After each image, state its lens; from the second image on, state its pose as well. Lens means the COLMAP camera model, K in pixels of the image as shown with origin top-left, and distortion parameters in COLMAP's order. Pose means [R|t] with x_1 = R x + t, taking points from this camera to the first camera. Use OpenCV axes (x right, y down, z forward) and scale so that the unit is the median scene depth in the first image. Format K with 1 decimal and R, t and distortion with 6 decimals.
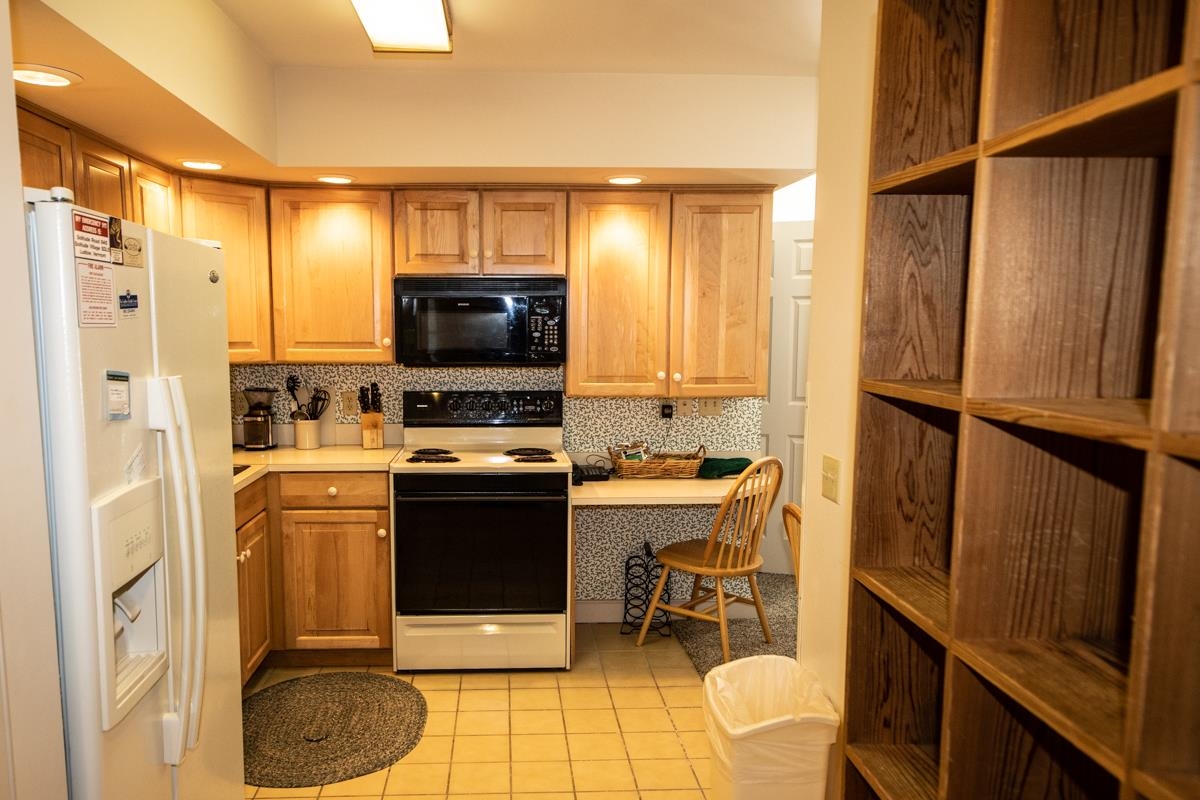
lens RADIAL K [[779.1, 0, 599.0], [0, 779.1, 407.5], [0, 0, 1]] dist [0.019532, -0.006450]
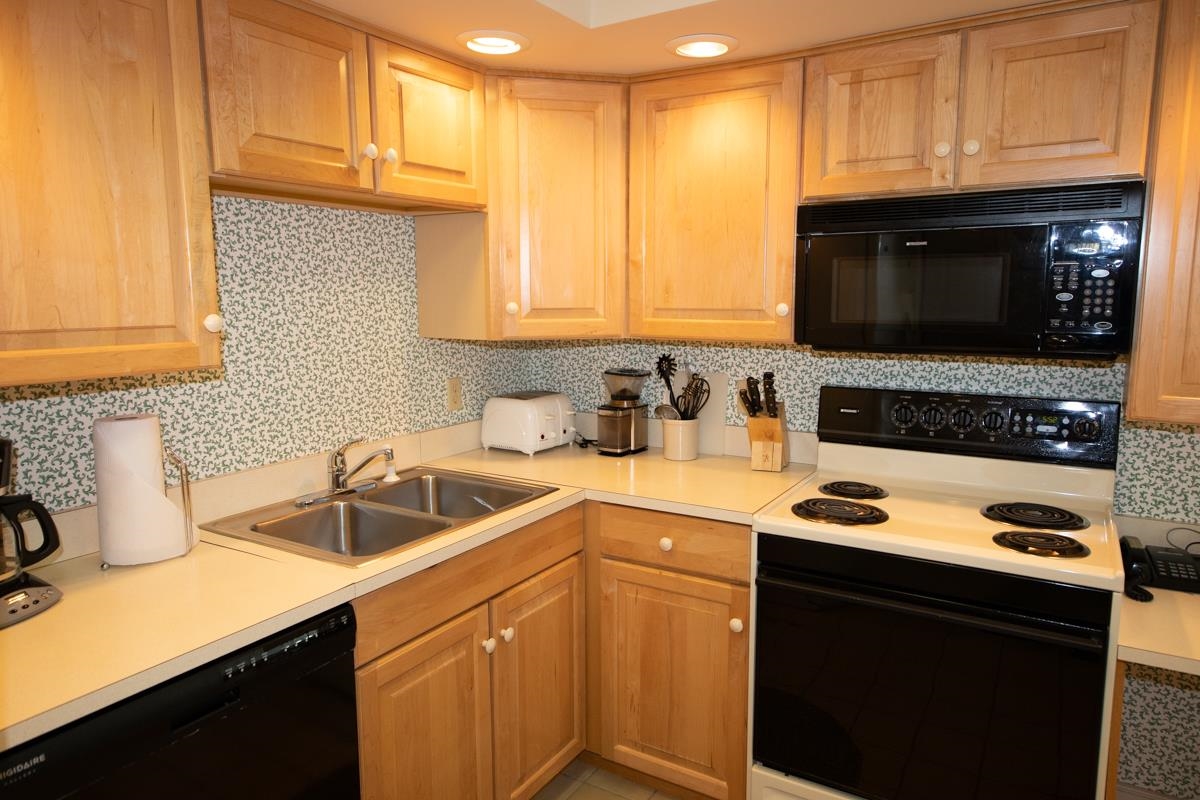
lens RADIAL K [[779.1, 0, 601.5], [0, 779.1, 385.7], [0, 0, 1]] dist [0.019532, -0.006450]
pose [[0.793992, 0.067766, -0.604139, -0.006443], [-0.056473, 0.997692, 0.037690, -0.038435], [0.605299, 0.004192, 0.795987, 0.415052]]
